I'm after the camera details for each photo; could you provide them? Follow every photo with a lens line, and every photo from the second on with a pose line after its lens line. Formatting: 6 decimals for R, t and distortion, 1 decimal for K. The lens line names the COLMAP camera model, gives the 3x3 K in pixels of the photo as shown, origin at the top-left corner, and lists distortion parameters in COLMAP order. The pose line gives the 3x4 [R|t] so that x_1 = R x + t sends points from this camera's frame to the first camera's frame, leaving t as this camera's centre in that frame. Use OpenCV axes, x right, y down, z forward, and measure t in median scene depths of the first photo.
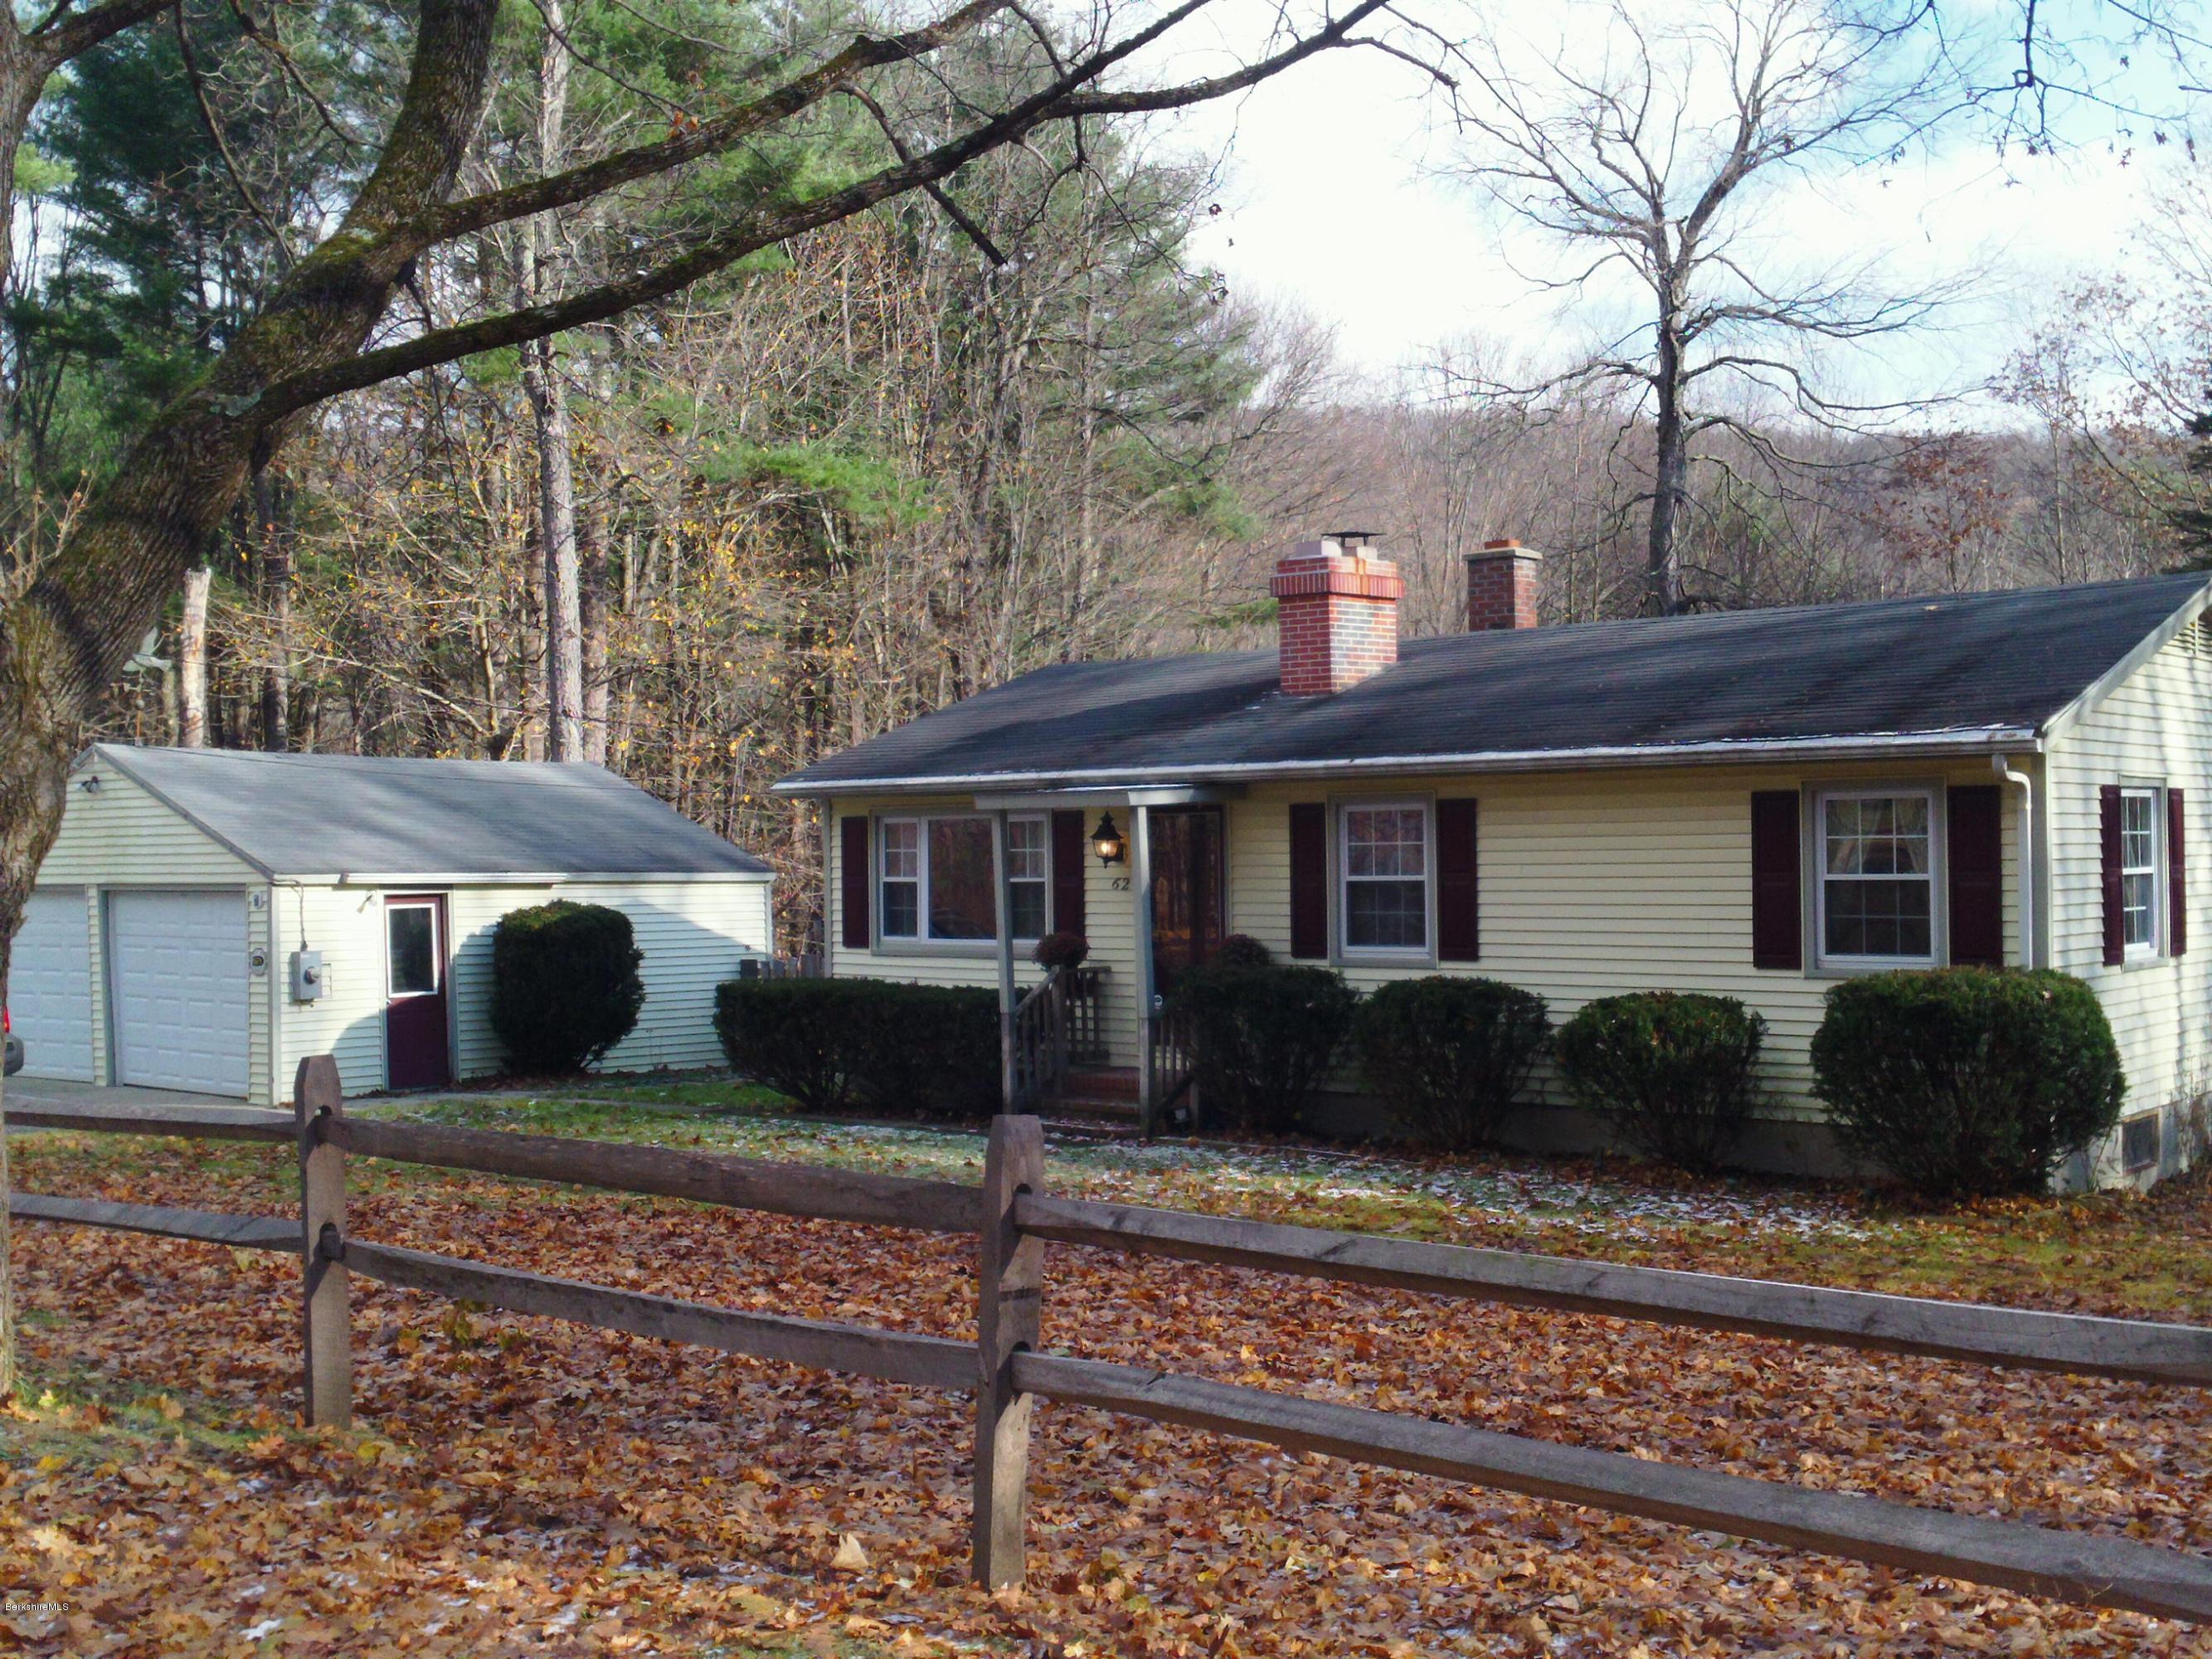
lens RADIAL K [[2448.4, 0, 1106.0], [0, 2448.4, 829.5], [0, 0, 1]] dist [-0.025909, 0.023625]
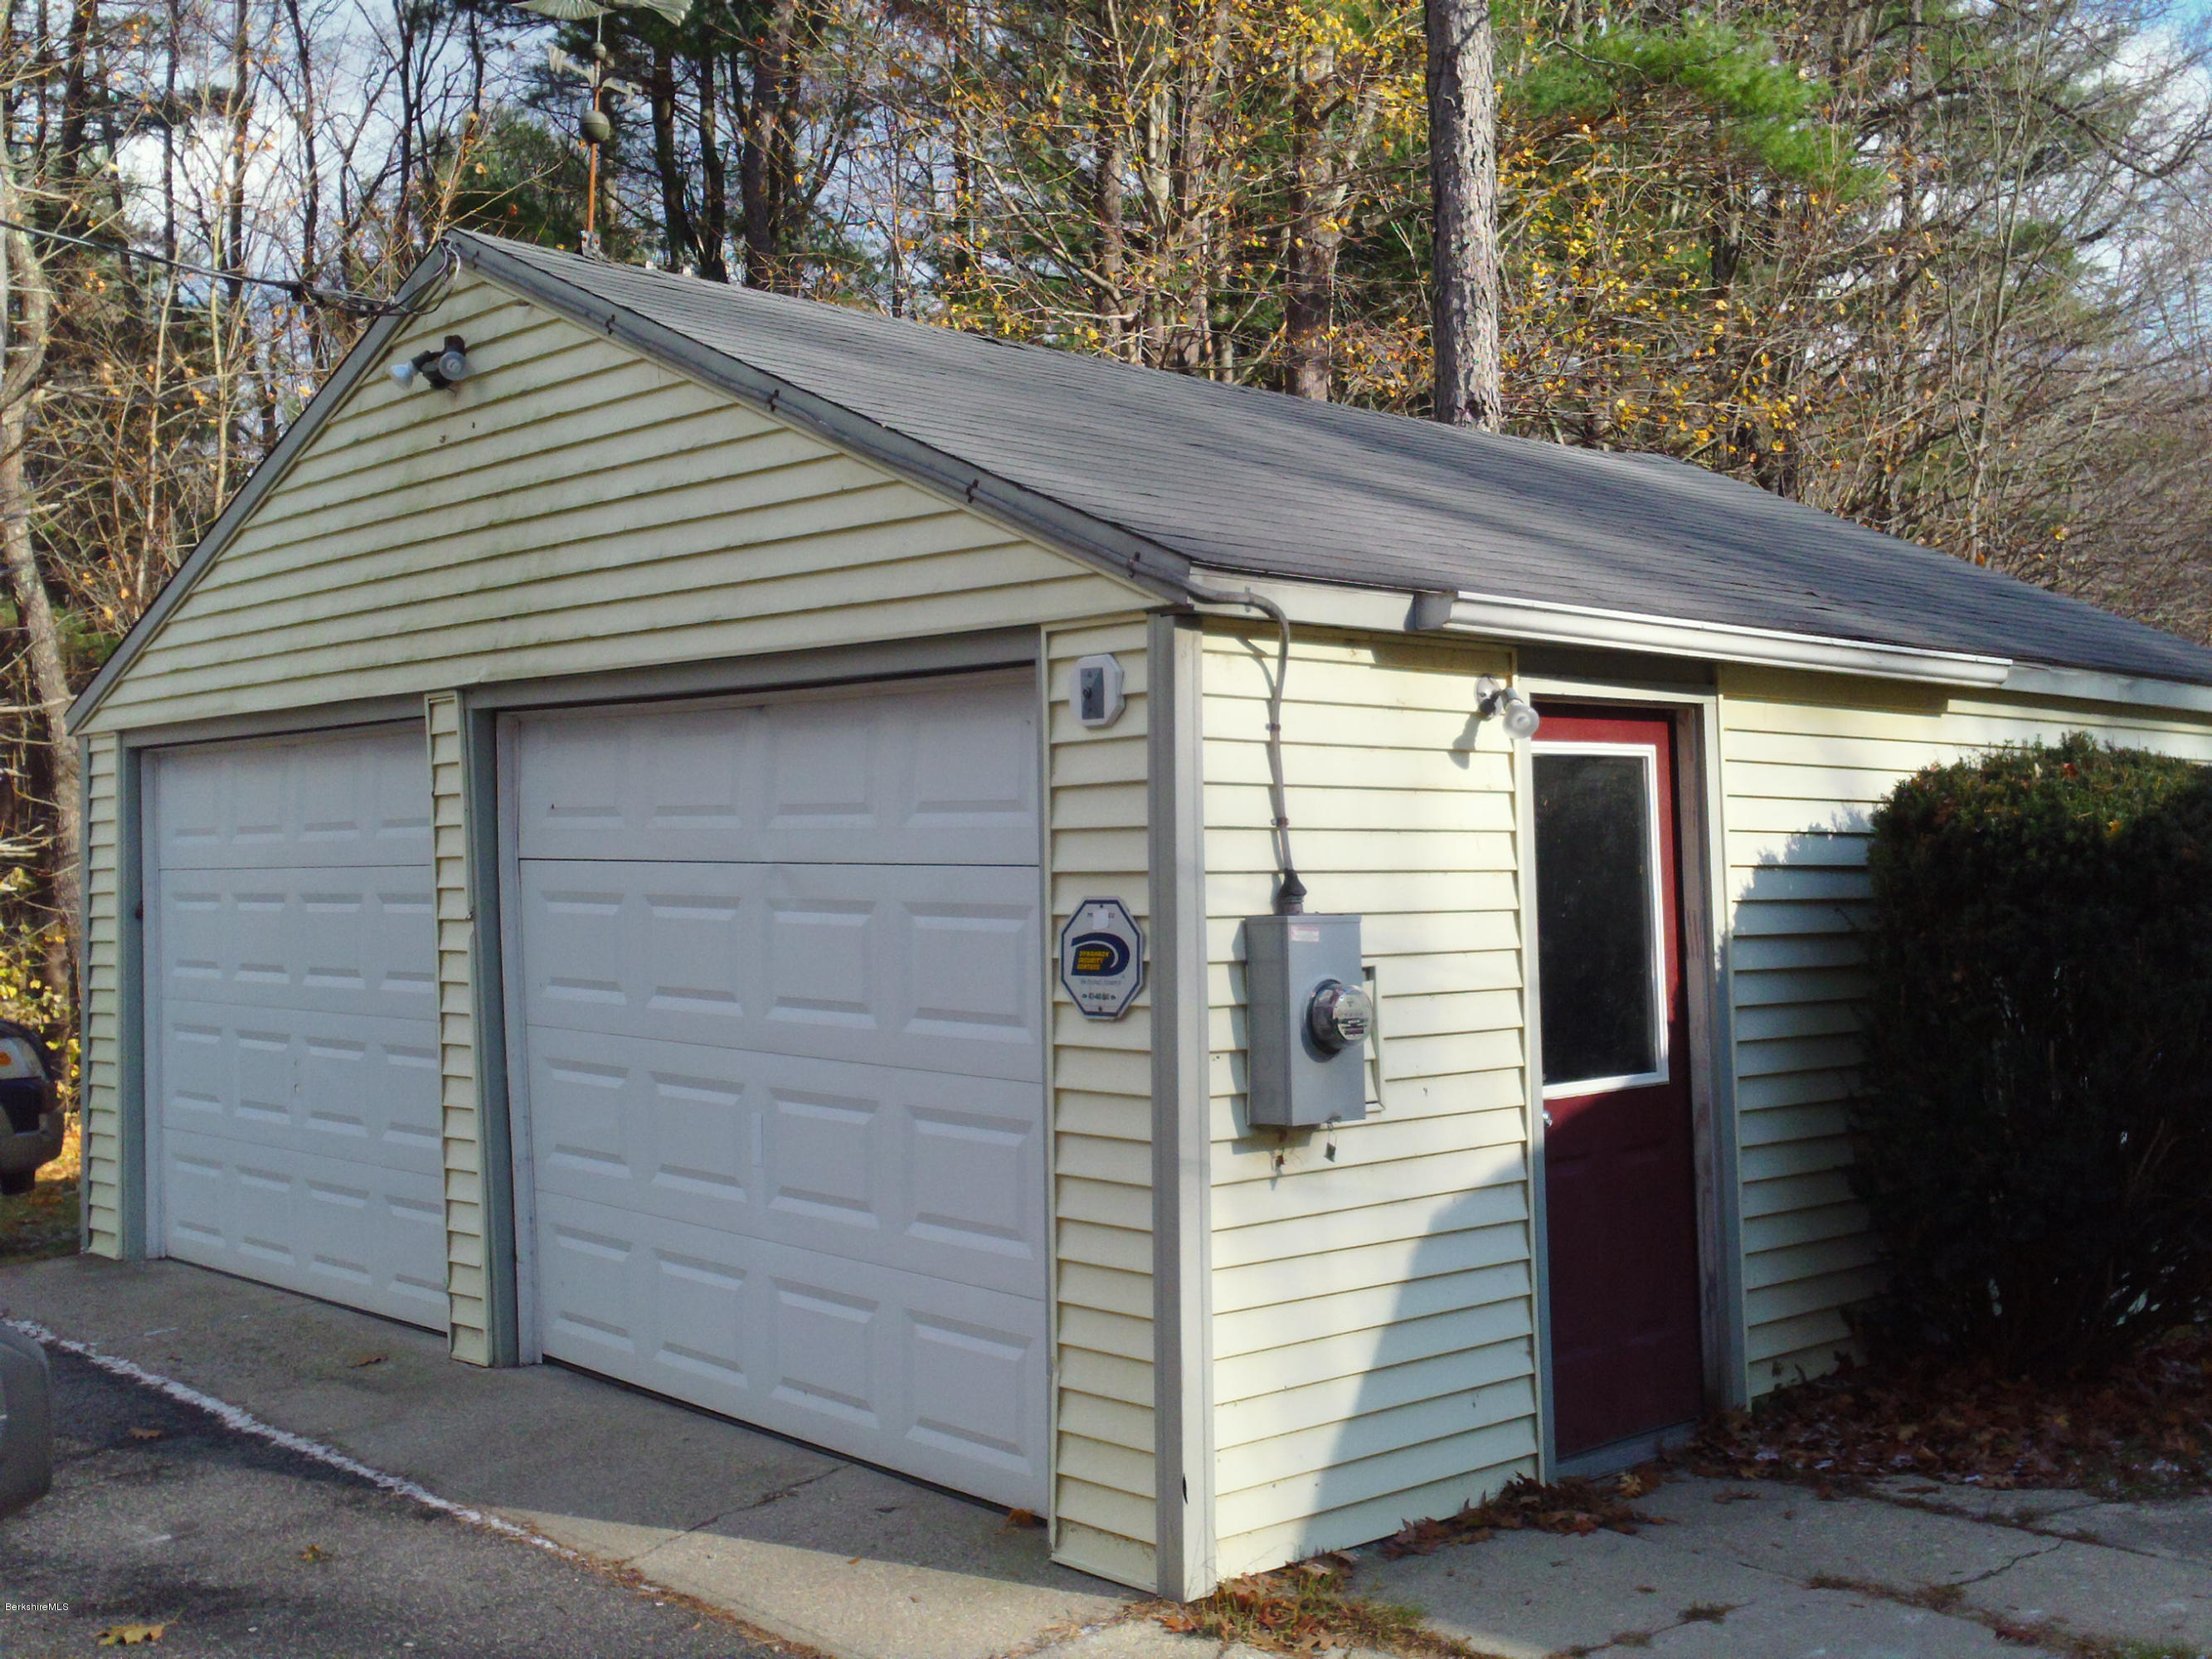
lens RADIAL K [[2448.4, 0, 1106.0], [0, 2448.4, 829.5], [0, 0, 1]] dist [-0.025909, 0.023625]
pose [[0.987607, 0.003831, -0.156901, -0.292484], [-0.002979, 0.999980, 0.005663, 0.038368], [0.156920, -0.005125, 0.987598, 0.726671]]
